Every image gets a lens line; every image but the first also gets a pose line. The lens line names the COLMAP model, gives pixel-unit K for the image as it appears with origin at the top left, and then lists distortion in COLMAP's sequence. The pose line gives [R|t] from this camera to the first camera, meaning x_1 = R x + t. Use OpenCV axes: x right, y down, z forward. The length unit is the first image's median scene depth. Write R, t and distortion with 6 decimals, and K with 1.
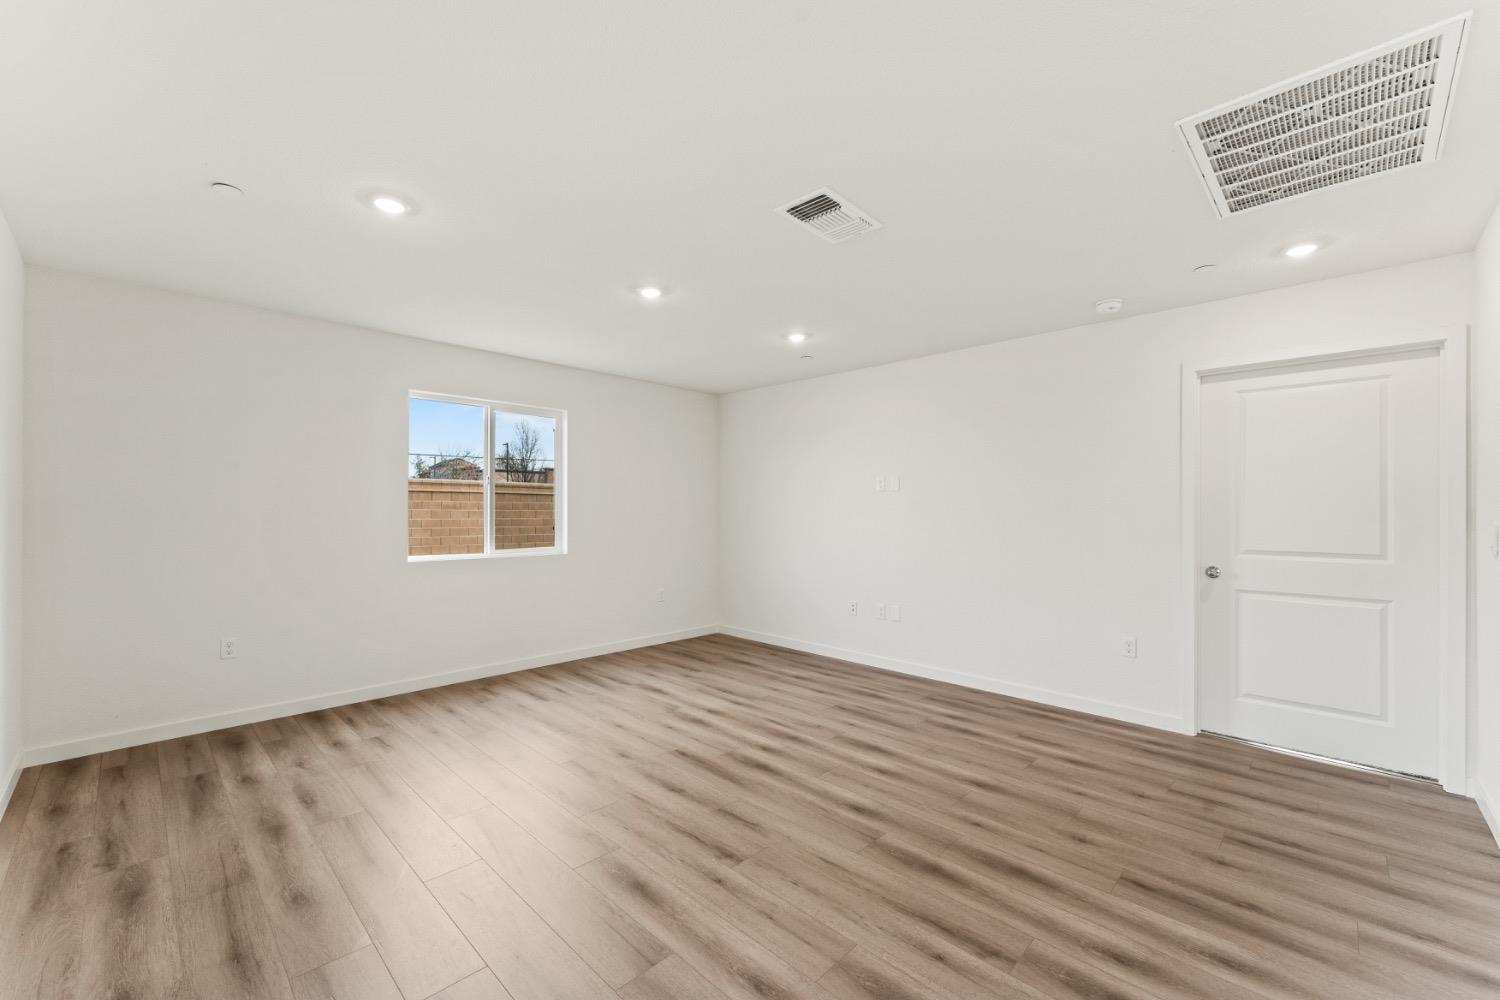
lens RADIAL K [[597.1, 0, 734.8], [0, 597.1, 522.9], [0, 0, 1]] dist [-0.006999, -0.000475]
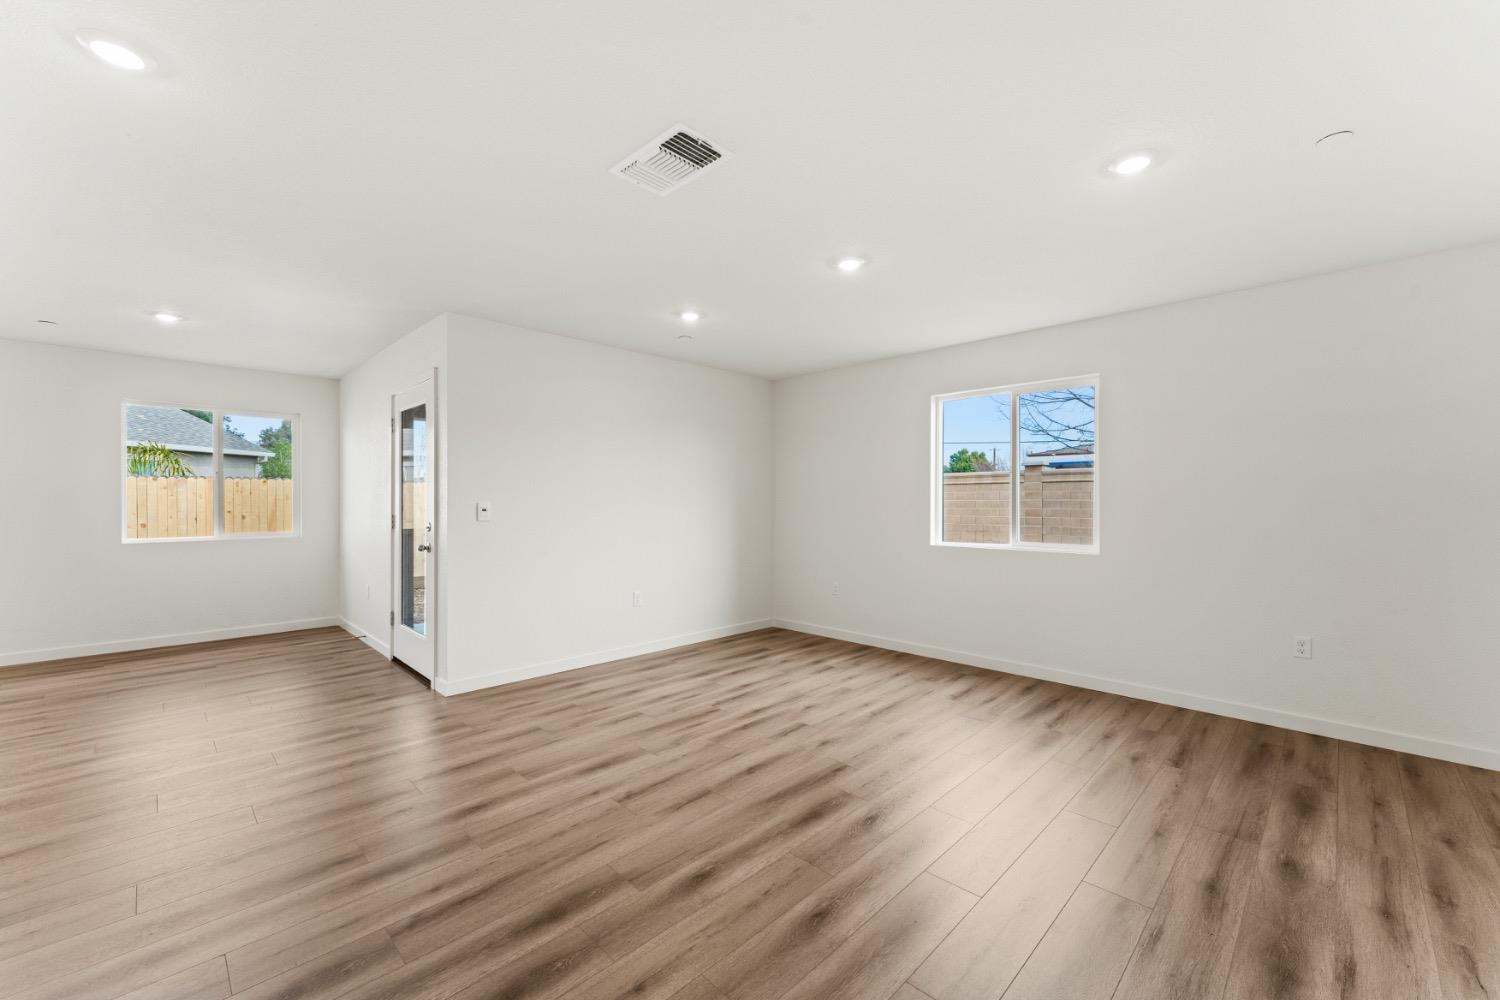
lens RADIAL K [[597.1, 0, 752.8], [0, 597.1, 493.8], [0, 0, 1]] dist [-0.006999, -0.000475]
pose [[0.020285, -0.012067, -0.999721, 0.661720], [-0.026296, 0.999575, -0.012599, -0.008361], [0.999448, 0.026545, 0.019959, 0.692310]]
